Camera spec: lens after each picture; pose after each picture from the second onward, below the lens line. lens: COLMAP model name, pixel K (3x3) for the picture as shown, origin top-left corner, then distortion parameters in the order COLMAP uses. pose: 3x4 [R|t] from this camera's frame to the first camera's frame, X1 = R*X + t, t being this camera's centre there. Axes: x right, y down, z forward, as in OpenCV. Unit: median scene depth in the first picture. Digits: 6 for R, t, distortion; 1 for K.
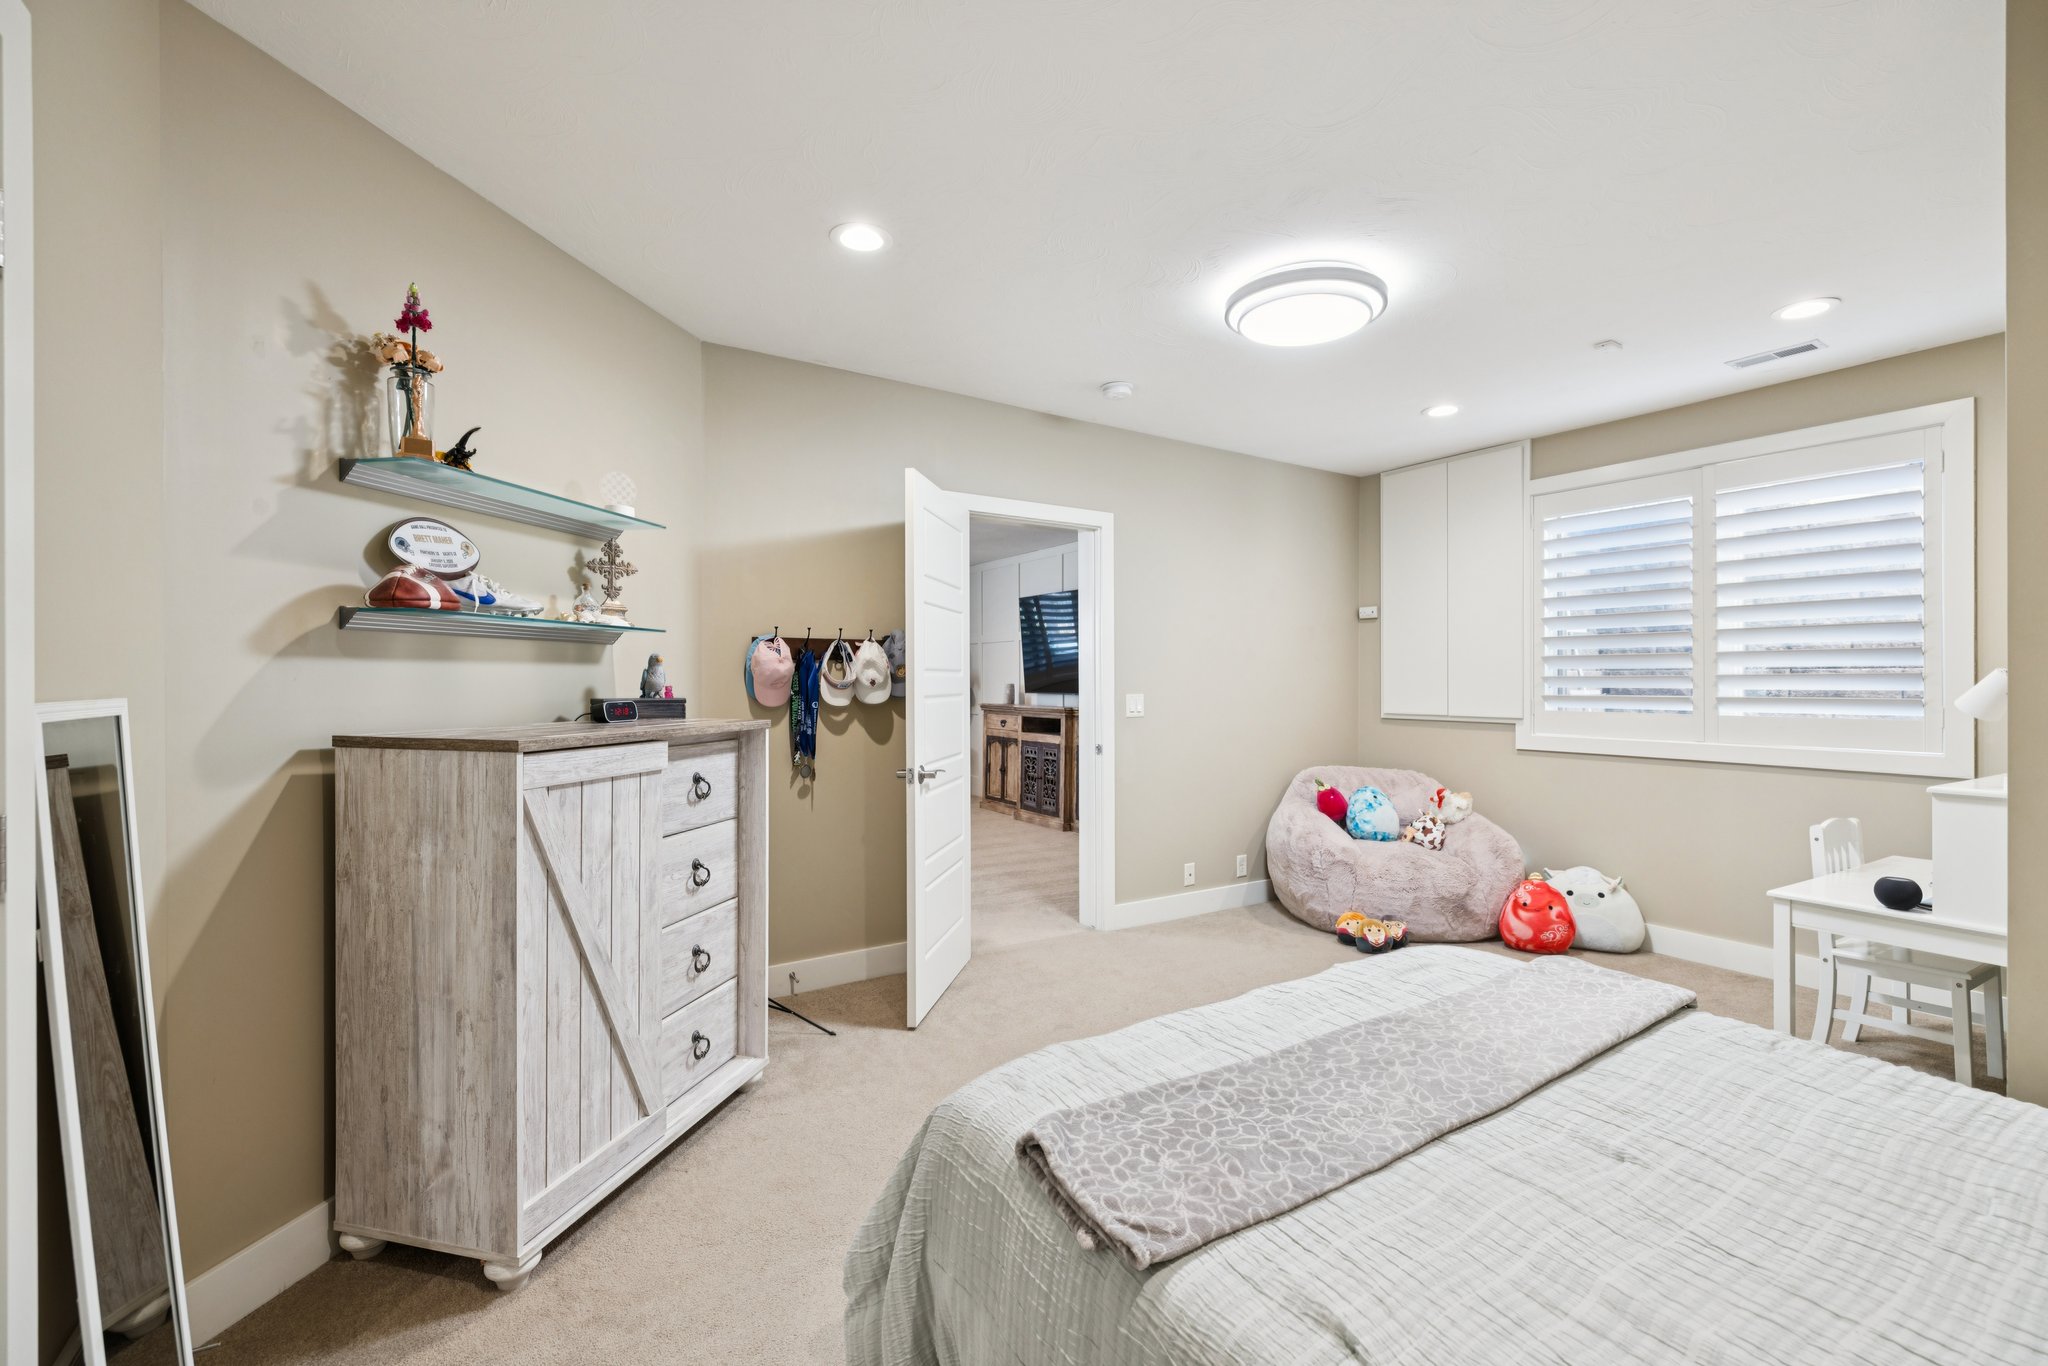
lens RADIAL K [[856.9, 0, 1026.6], [0, 856.9, 686.9], [0, 0, 1]] dist [-0.003735, 0.000007]
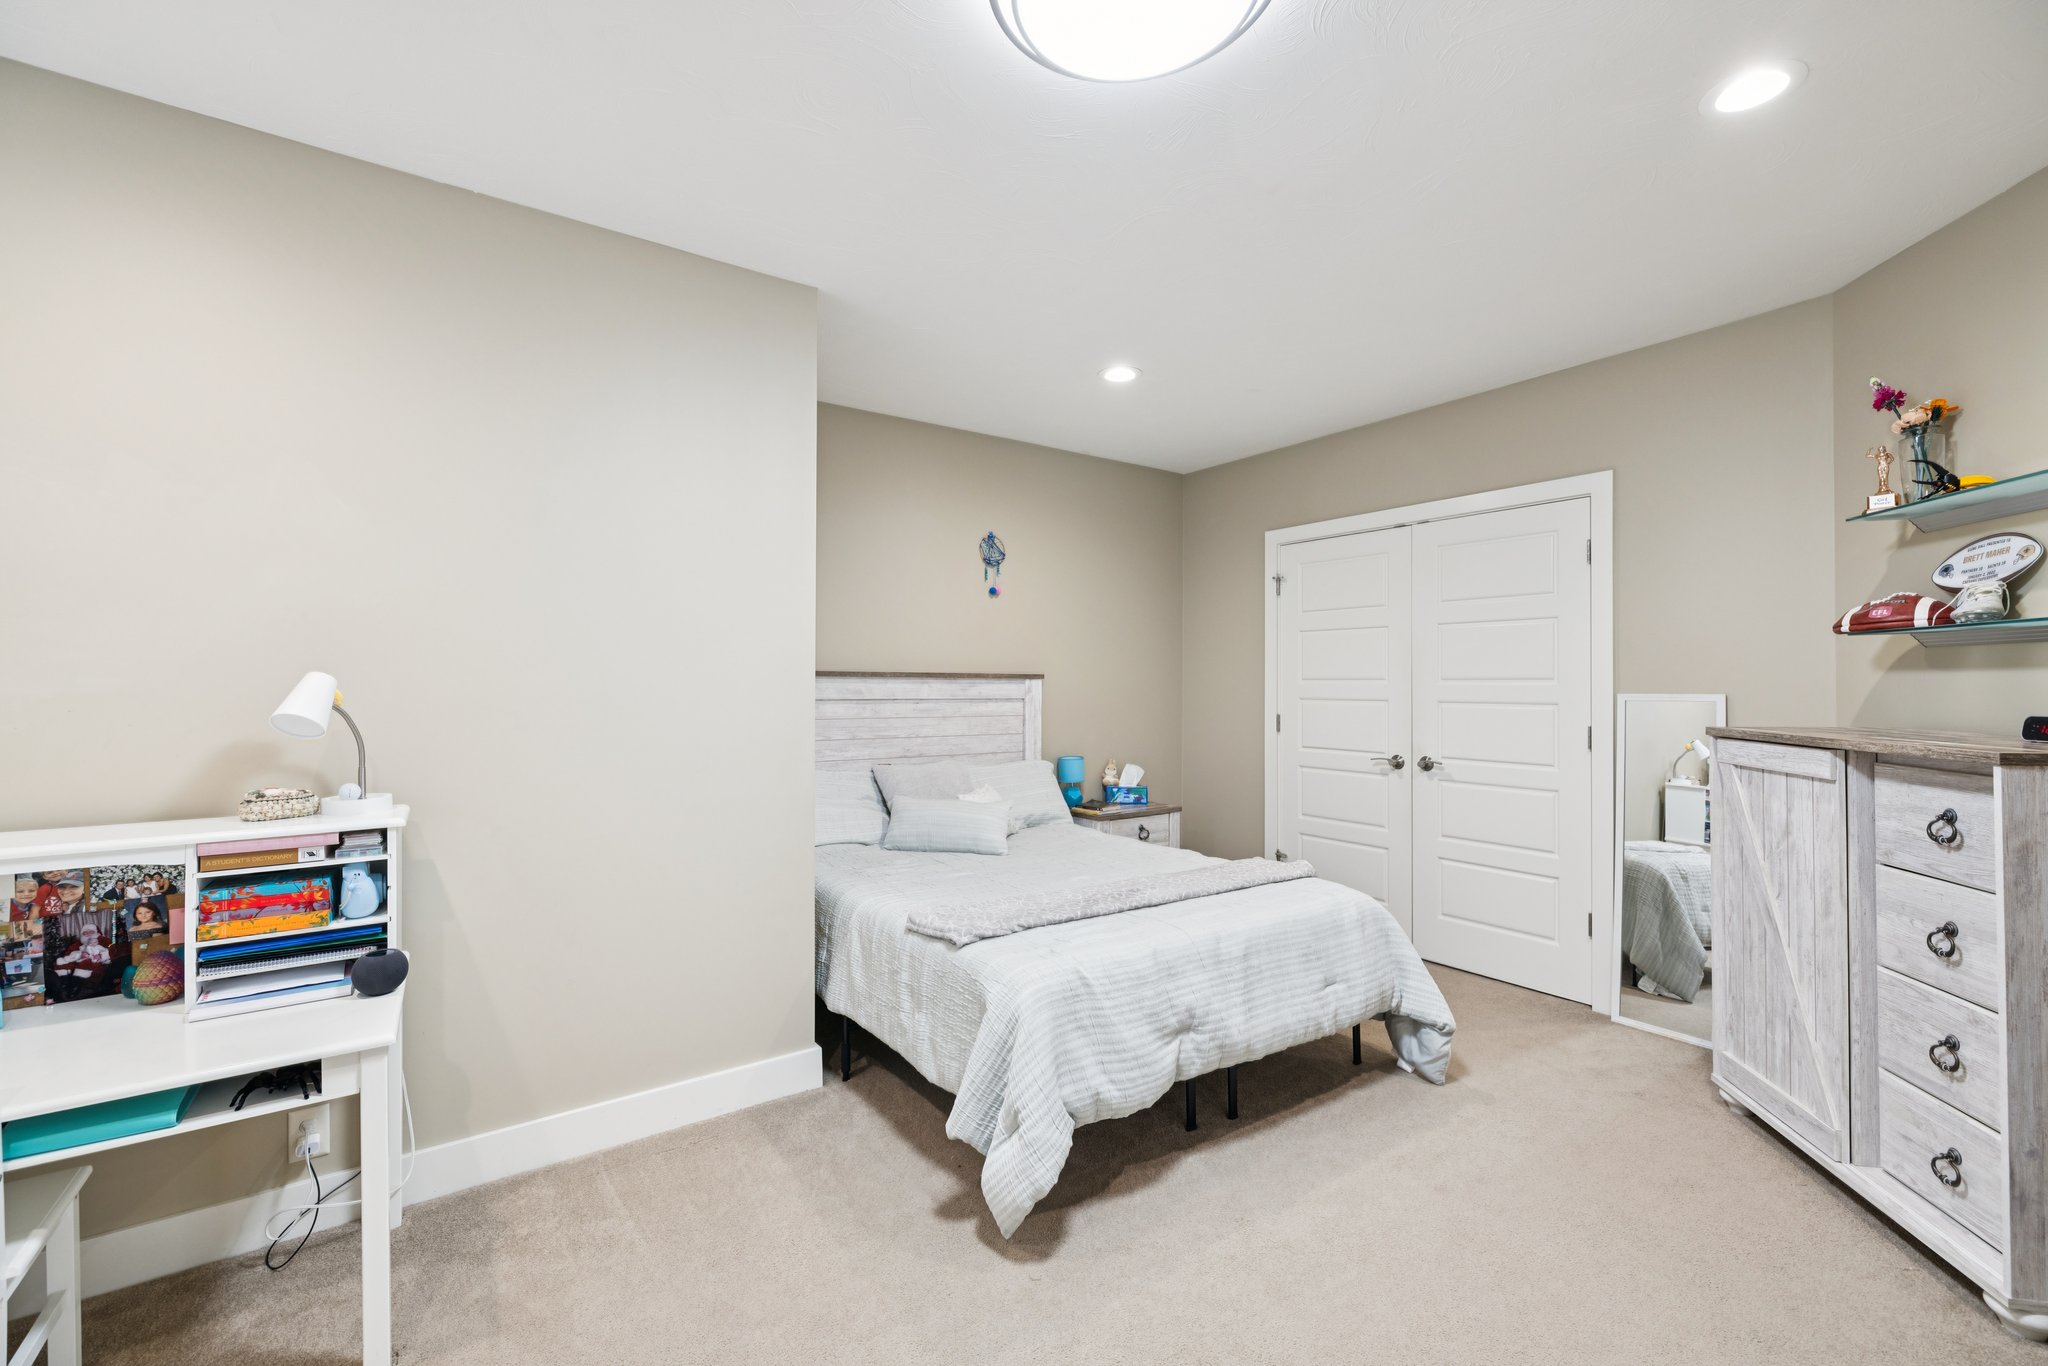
lens RADIAL K [[856.9, 0, 1027.8], [0, 856.9, 670.9], [0, 0, 1]] dist [-0.003735, 0.000007]
pose [[-0.998570, -0.001687, -0.053441, 0.568418], [-0.001370, 0.999981, -0.005975, -0.020805], [0.053451, -0.005894, -0.998553, 2.049128]]
